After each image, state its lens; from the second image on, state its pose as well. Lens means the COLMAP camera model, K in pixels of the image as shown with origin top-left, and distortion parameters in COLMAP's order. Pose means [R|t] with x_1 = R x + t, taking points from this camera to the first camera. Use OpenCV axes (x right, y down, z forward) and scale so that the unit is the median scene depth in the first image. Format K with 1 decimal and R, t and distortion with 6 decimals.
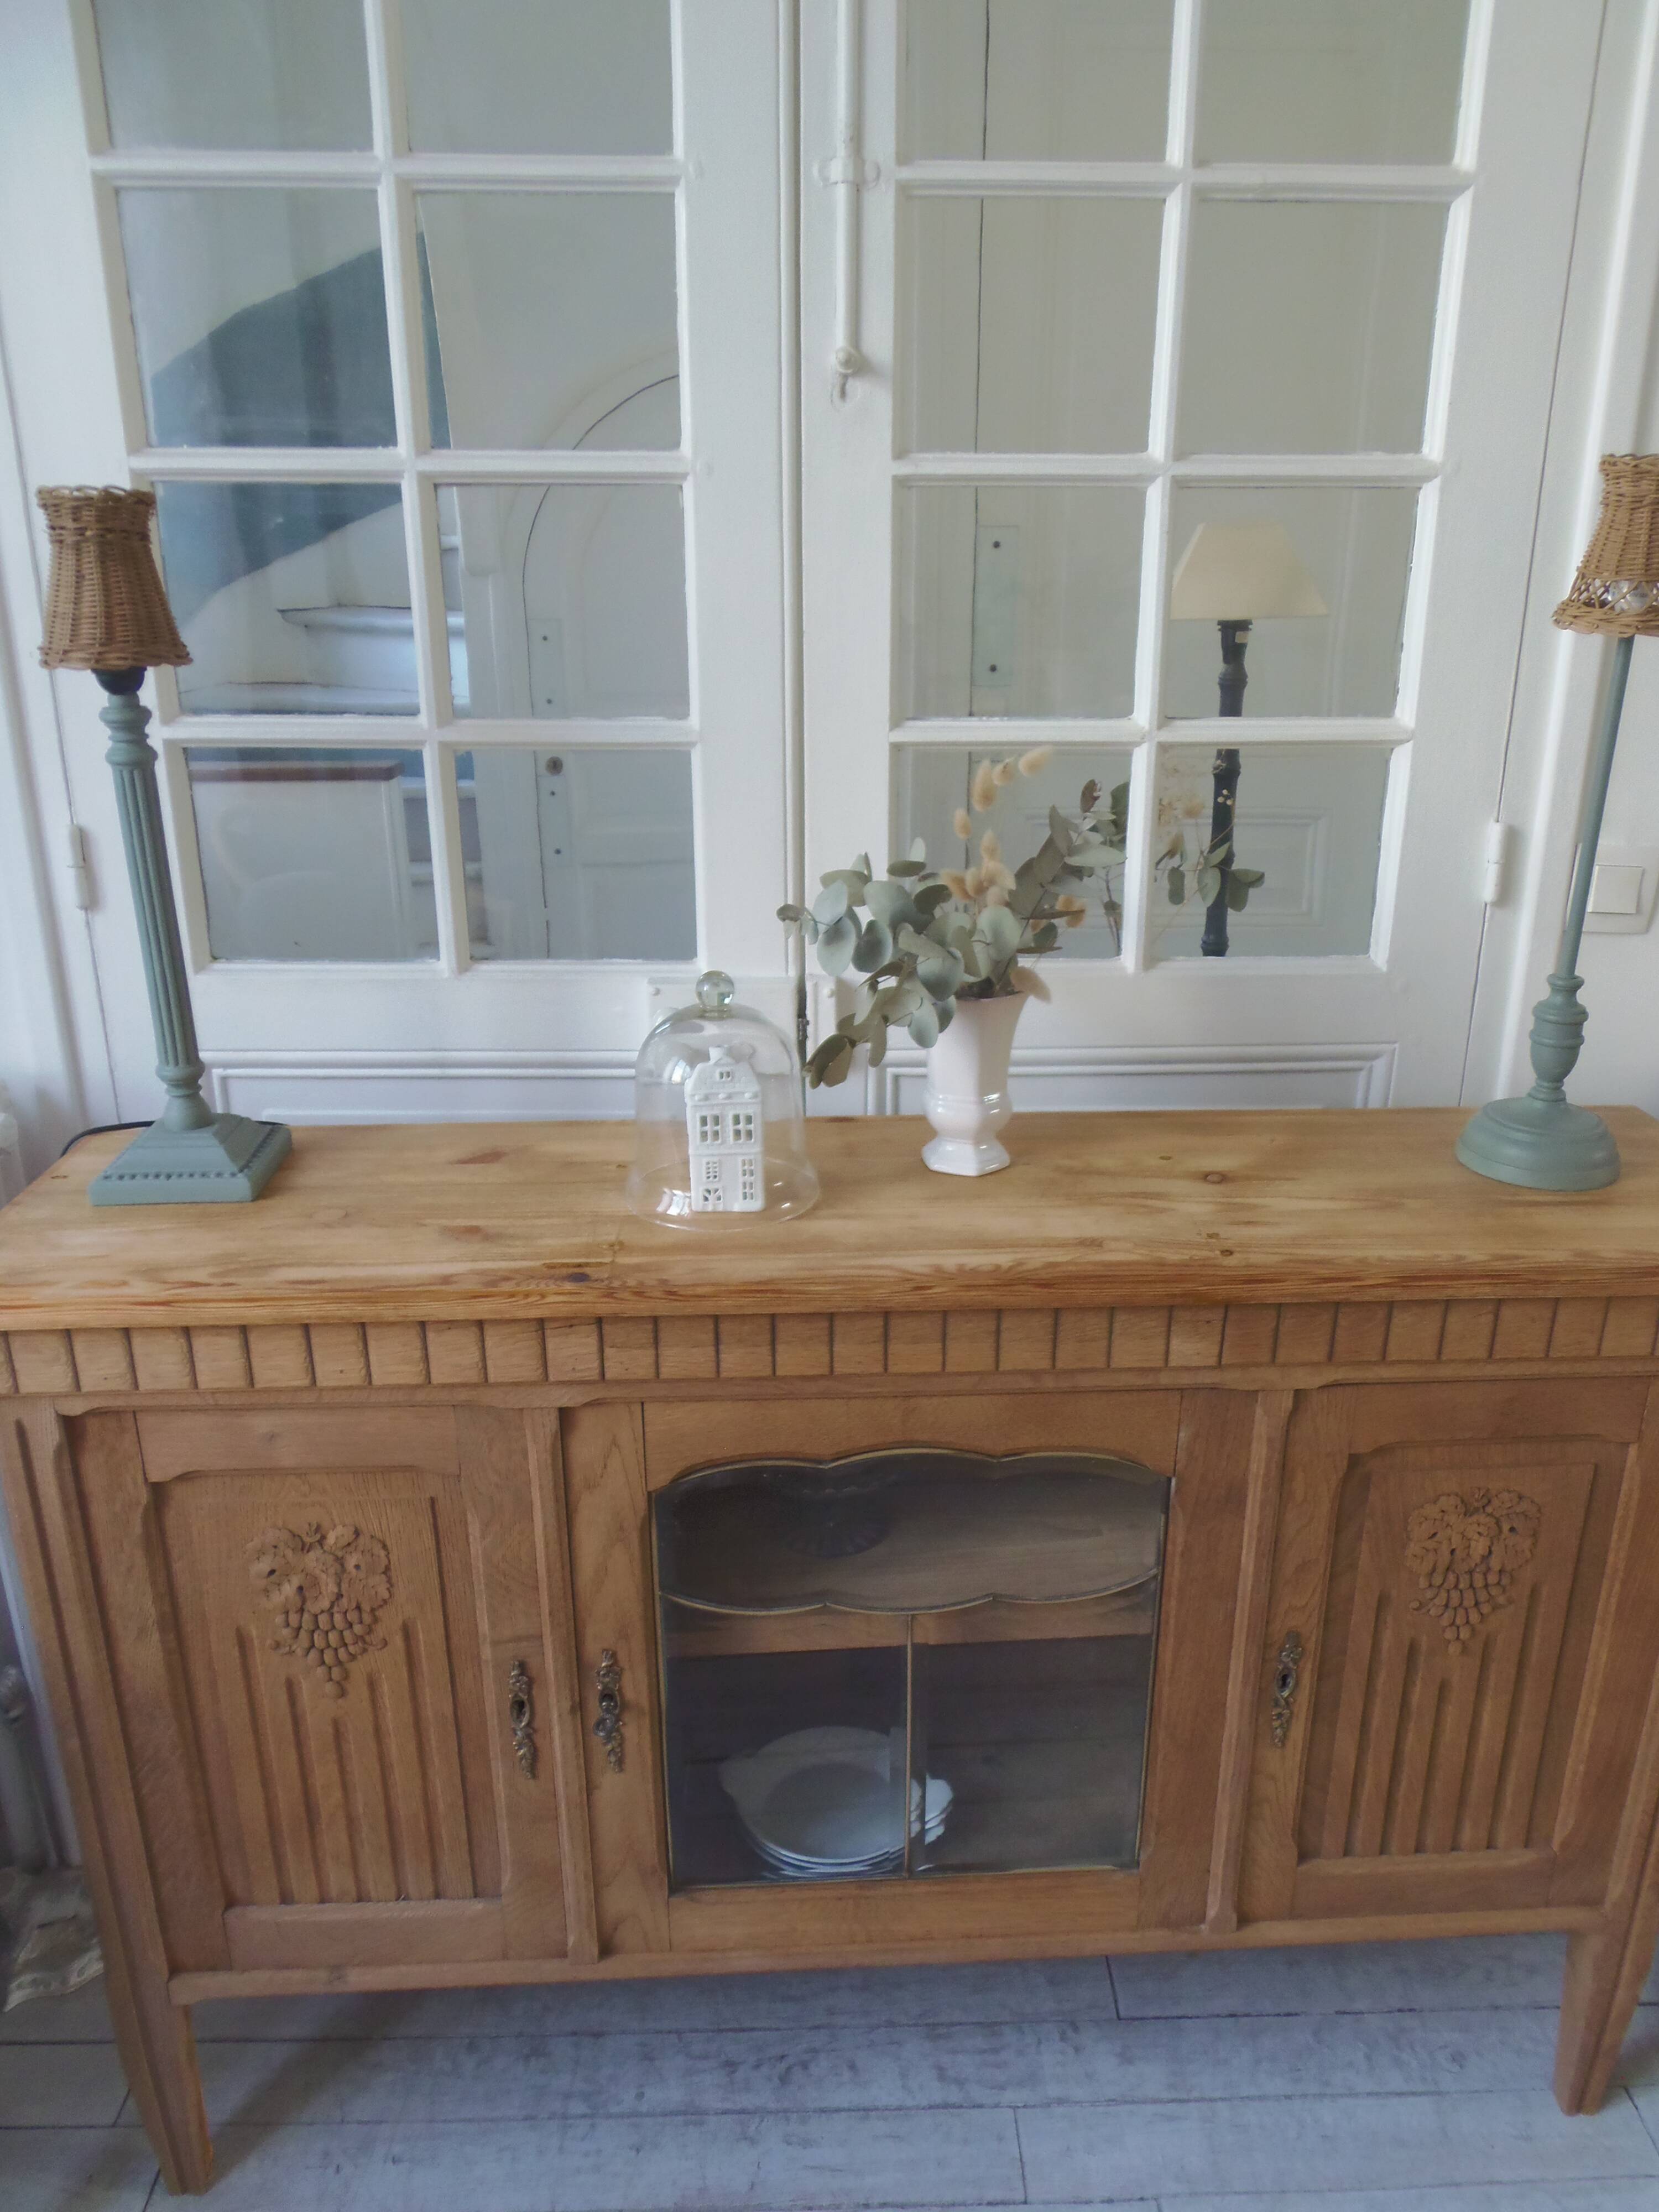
lens RADIAL K [[1625.9, 0, 870.6], [0, 1625.9, 1121.6], [0, 0, 1]] dist [-0.003597, -0.003420]
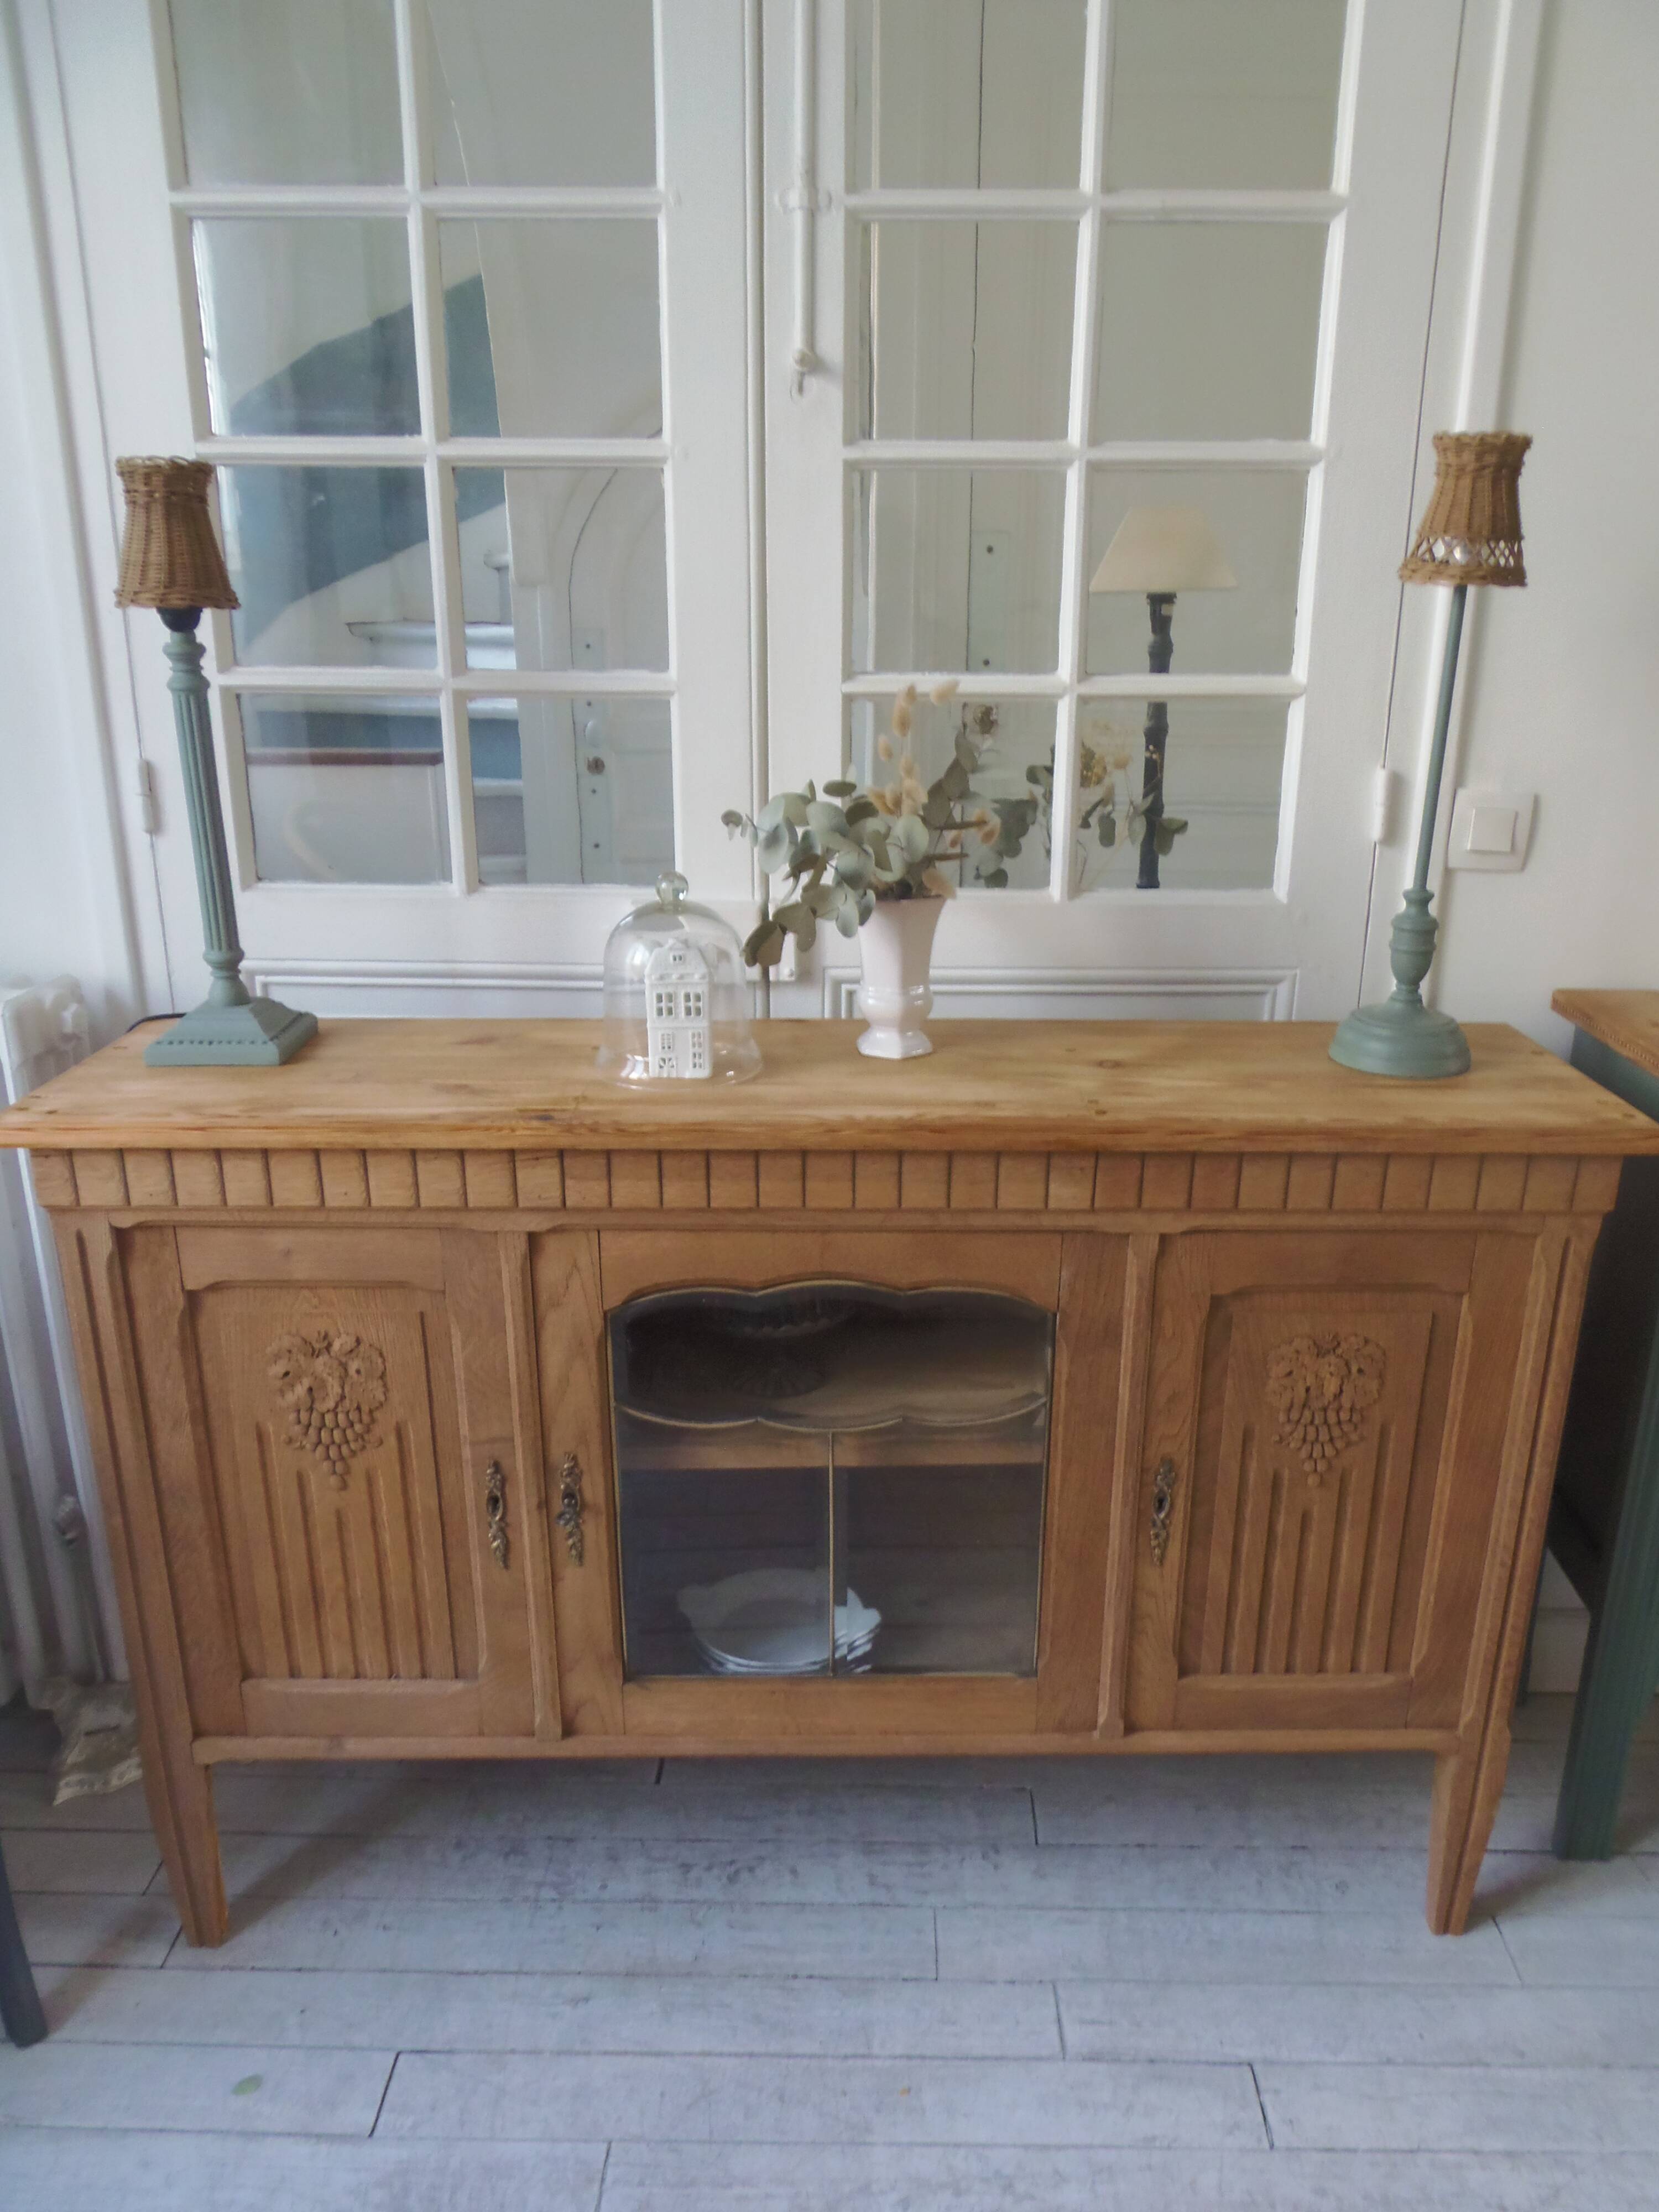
lens RADIAL K [[1622.4, 0, 866.1], [0, 1622.4, 1129.2], [0, 0, 1]] dist [-0.000293, -0.017428]
pose [[0.998959, 0.017266, -0.042226, 0.094711], [-0.018158, 0.999618, -0.020853, 0.112579], [0.041850, 0.021598, 0.998890, -0.155543]]
